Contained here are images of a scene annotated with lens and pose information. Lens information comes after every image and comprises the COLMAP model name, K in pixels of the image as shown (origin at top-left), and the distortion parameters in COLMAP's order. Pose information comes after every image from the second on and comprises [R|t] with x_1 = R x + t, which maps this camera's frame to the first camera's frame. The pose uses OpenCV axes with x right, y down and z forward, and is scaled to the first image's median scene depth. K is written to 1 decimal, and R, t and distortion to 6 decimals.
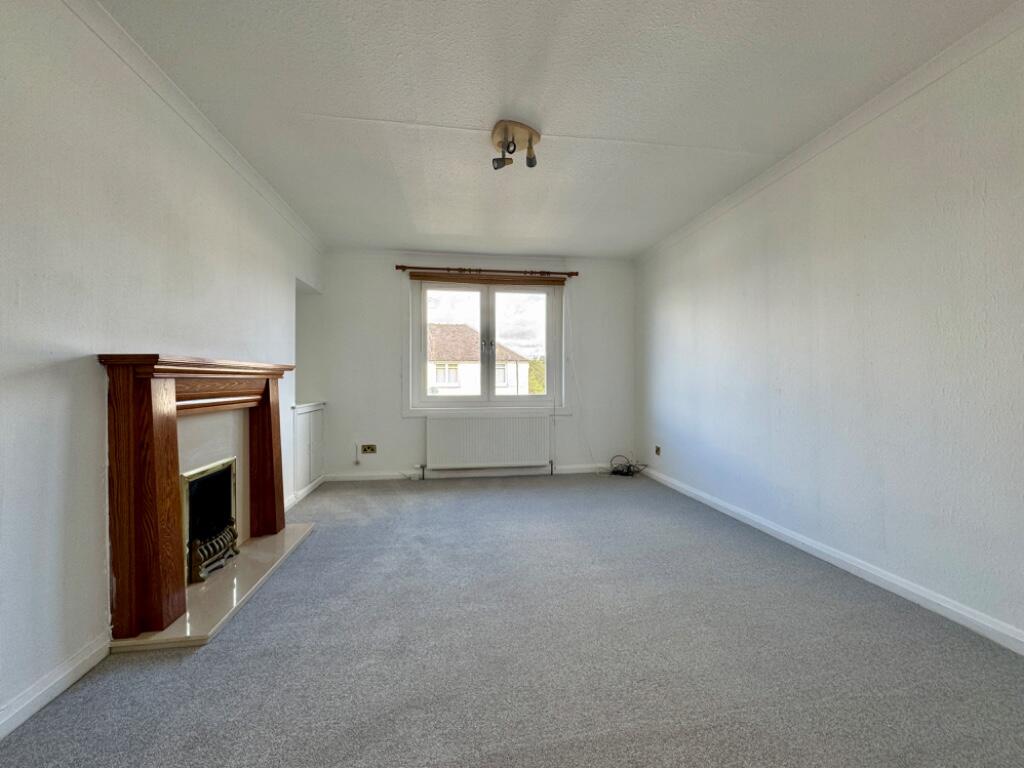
lens RADIAL K [[413.7, 0, 514.0], [0, 413.7, 381.0], [0, 0, 1]] dist [-0.004613, 0.000312]
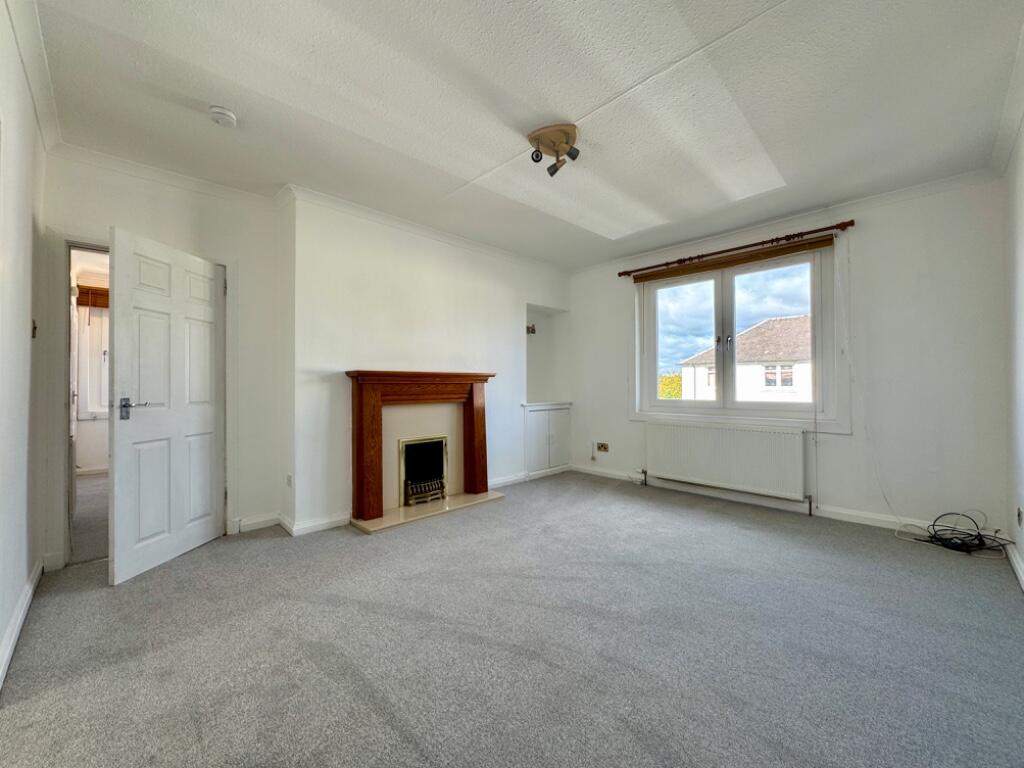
lens RADIAL K [[413.7, 0, 514.0], [0, 413.7, 382.0], [0, 0, 1]] dist [-0.004613, 0.000312]
pose [[0.579345, -0.007206, -0.815050, 0.403499], [0.001346, 0.999968, -0.007884, 0.001603], [0.815081, 0.003471, 0.579337, 0.184874]]
